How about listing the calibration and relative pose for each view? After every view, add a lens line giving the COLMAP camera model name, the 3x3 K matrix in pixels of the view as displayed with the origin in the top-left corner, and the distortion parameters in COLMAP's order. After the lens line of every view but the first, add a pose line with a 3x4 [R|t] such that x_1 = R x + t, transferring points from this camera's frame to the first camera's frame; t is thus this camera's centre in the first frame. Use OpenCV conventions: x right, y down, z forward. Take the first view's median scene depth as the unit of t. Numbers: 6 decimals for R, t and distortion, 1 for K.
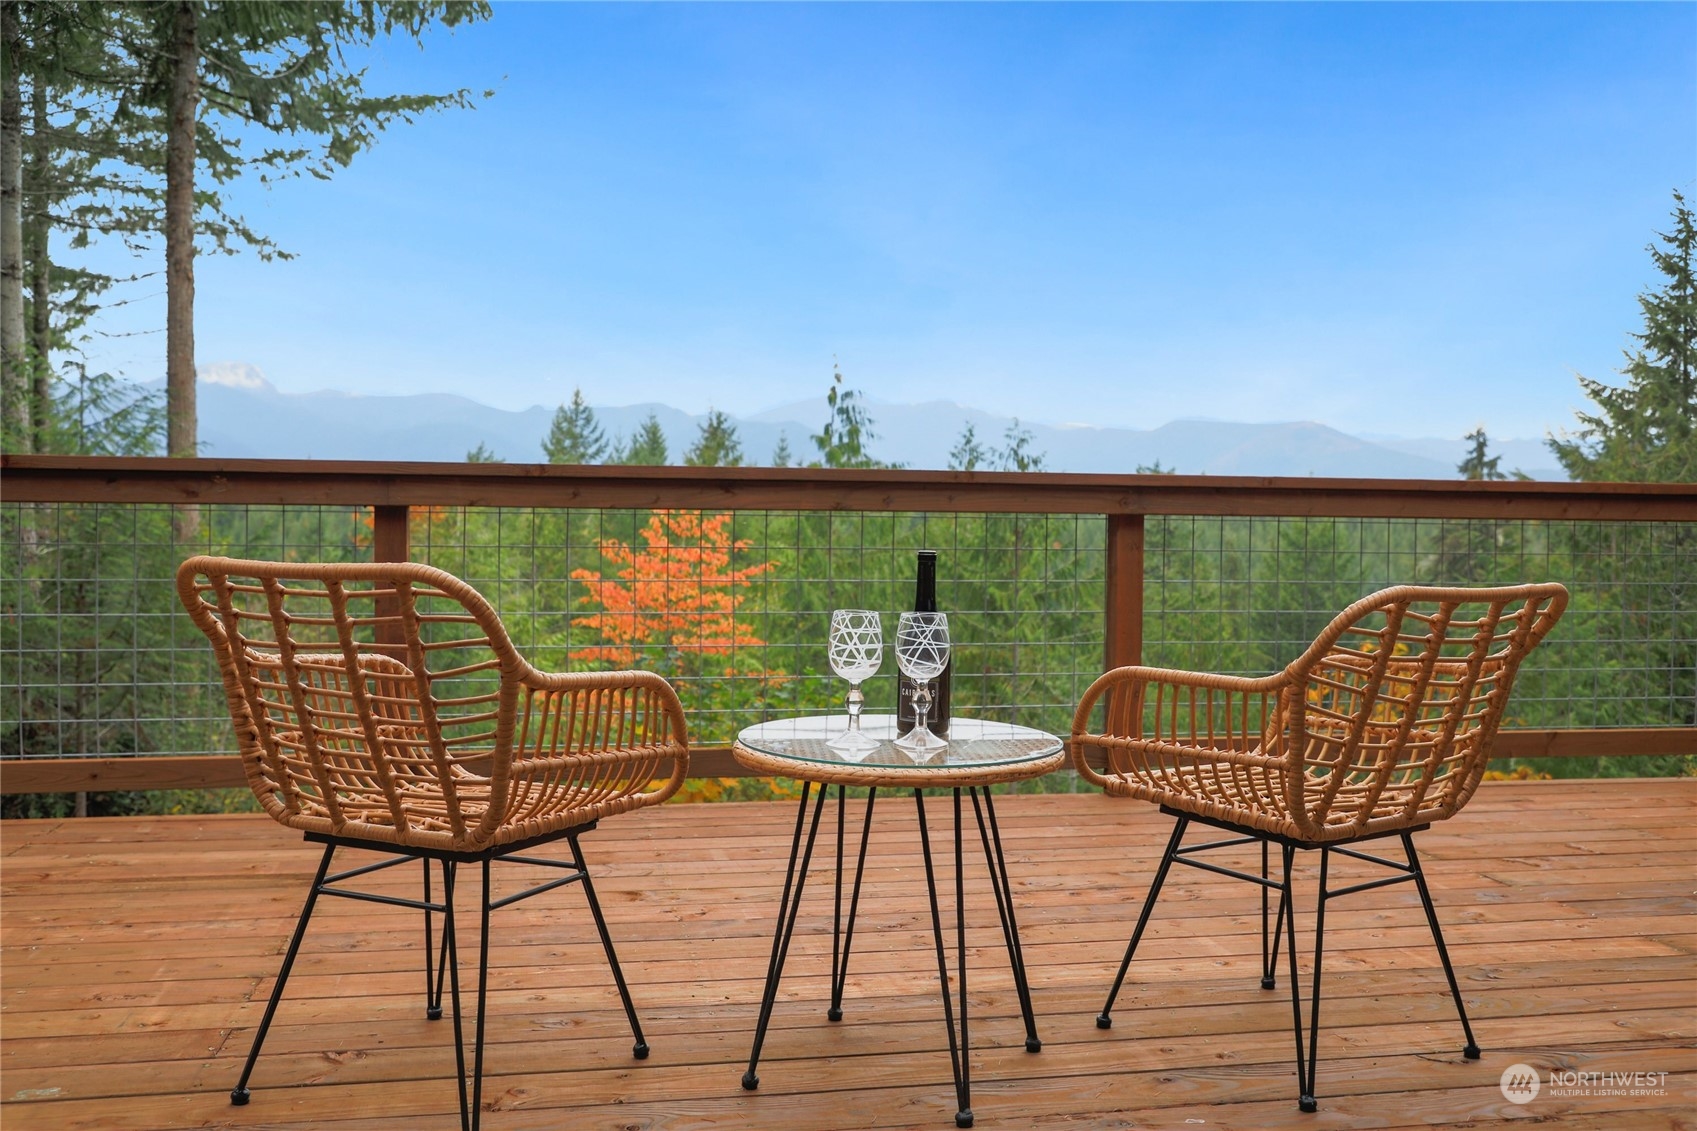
lens RADIAL K [[1502.7, 0, 846.0], [0, 1502.7, 560.8], [0, 0, 1]] dist [-0.014443, -0.003241]
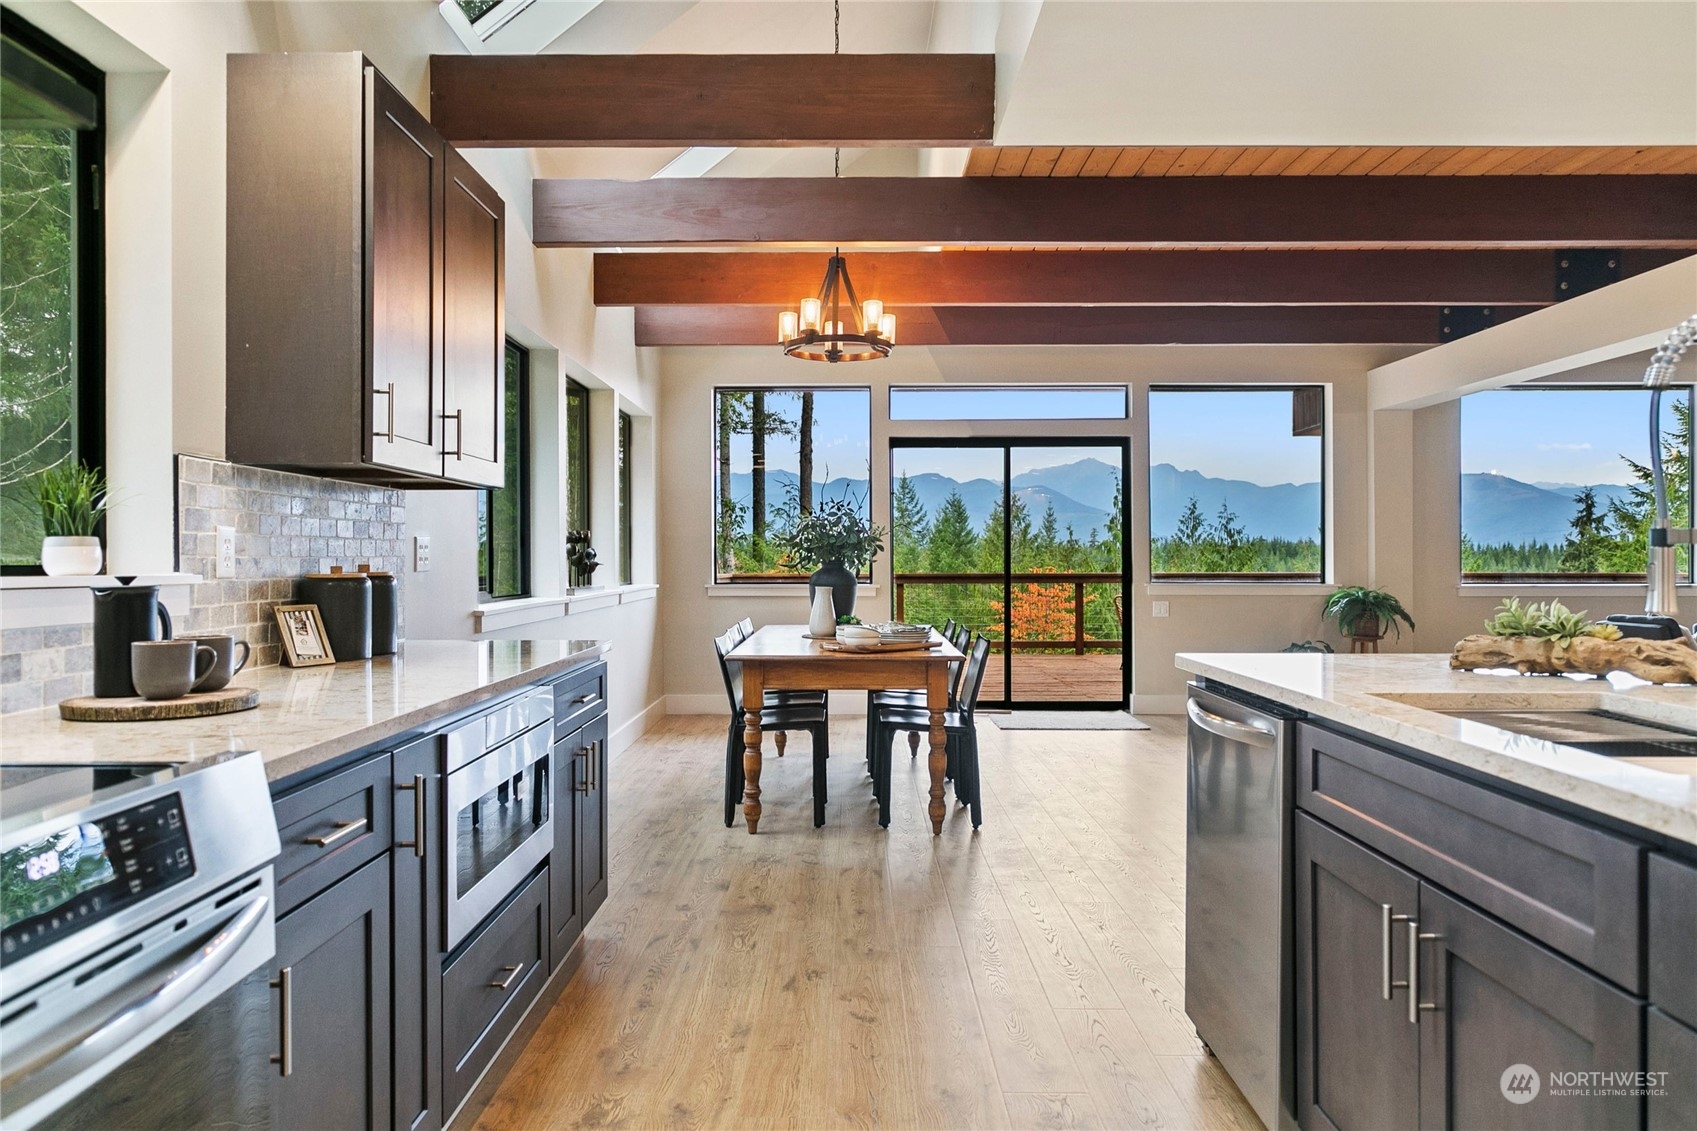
lens RADIAL K [[1155.5, 0, 847.8], [0, 1155.5, 554.0], [0, 0, 1]] dist [0.005895, 0.003304]
pose [[0.978446, -0.016159, -0.205871, -0.015021], [0.008403, 0.999224, -0.038493, 0.000357], [0.206333, 0.035934, 0.977822, -0.155739]]
